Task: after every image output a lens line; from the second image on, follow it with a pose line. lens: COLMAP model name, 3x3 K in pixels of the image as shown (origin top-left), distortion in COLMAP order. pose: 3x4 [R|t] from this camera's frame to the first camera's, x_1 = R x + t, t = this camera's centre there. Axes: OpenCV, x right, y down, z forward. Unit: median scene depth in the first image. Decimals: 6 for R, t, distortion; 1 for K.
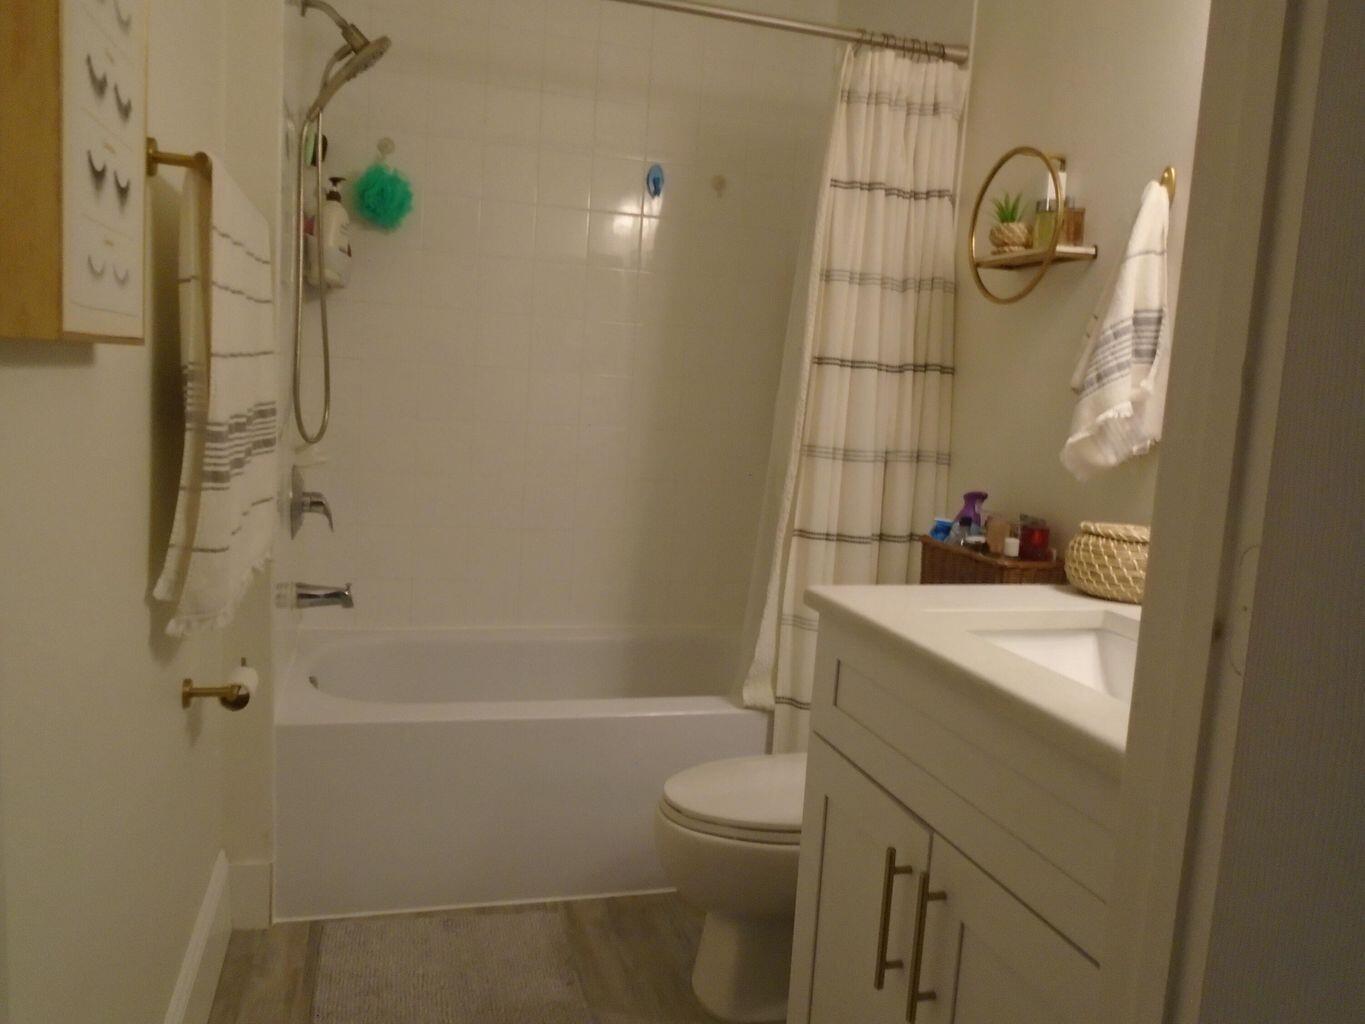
lens RADIAL K [[1026.5, 0, 686.3], [0, 1026.5, 510.6], [0, 0, 1]] dist [-0.028704, 0.001672]
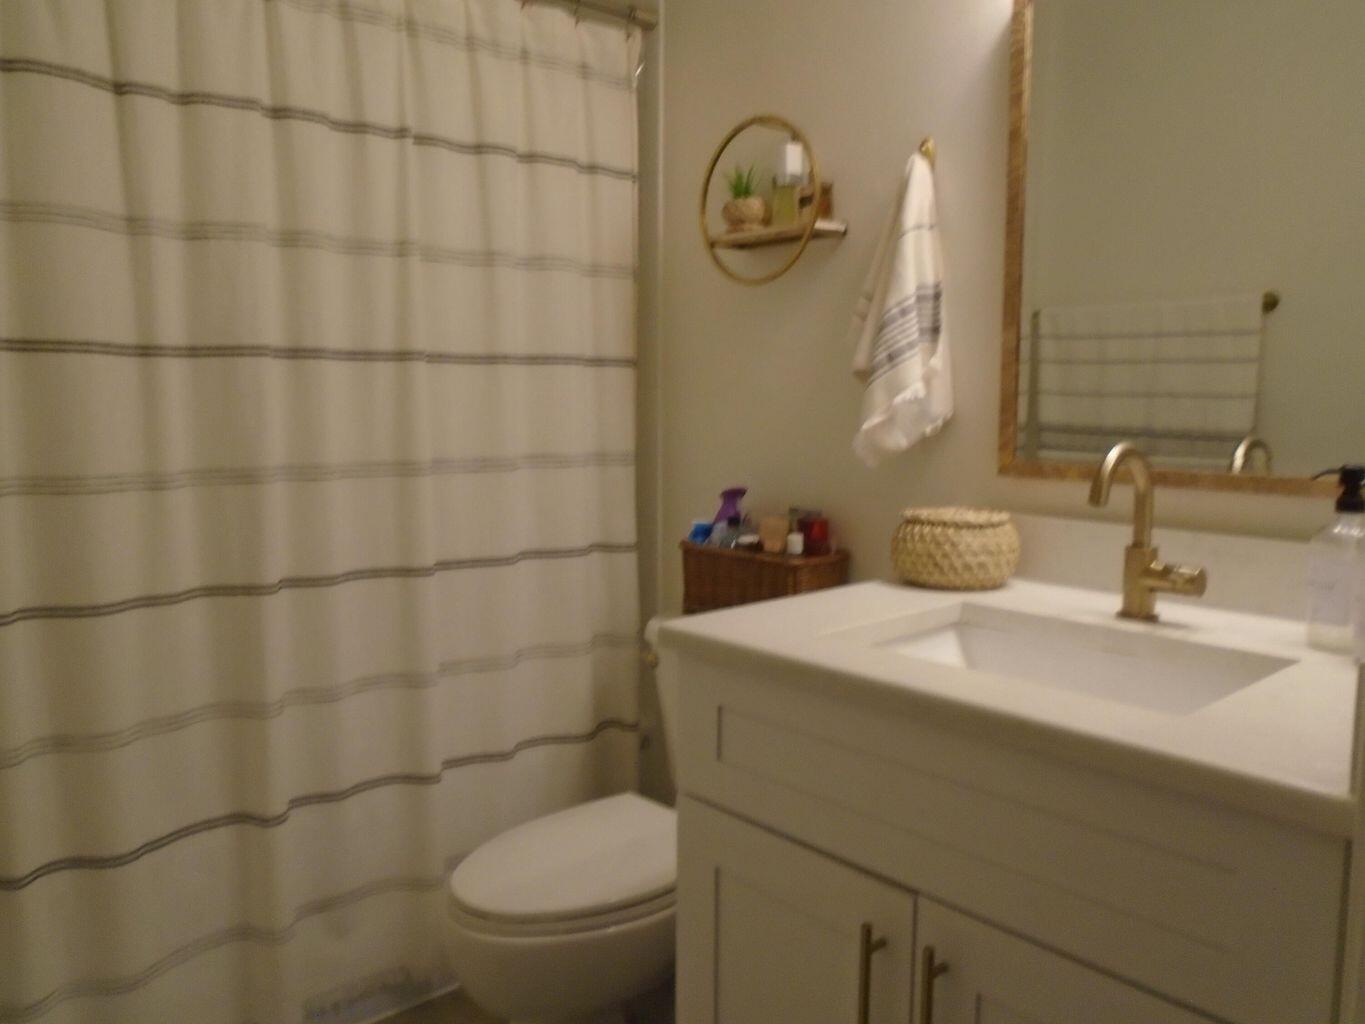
lens RADIAL K [[1026.5, 0, 686.3], [0, 1026.5, 510.6], [0, 0, 1]] dist [-0.028704, 0.001672]
pose [[0.906957, -0.105531, 0.407789, -0.171812], [0.104126, 0.994232, 0.025710, -0.032714], [-0.408150, 0.019143, 0.912714, 0.205000]]
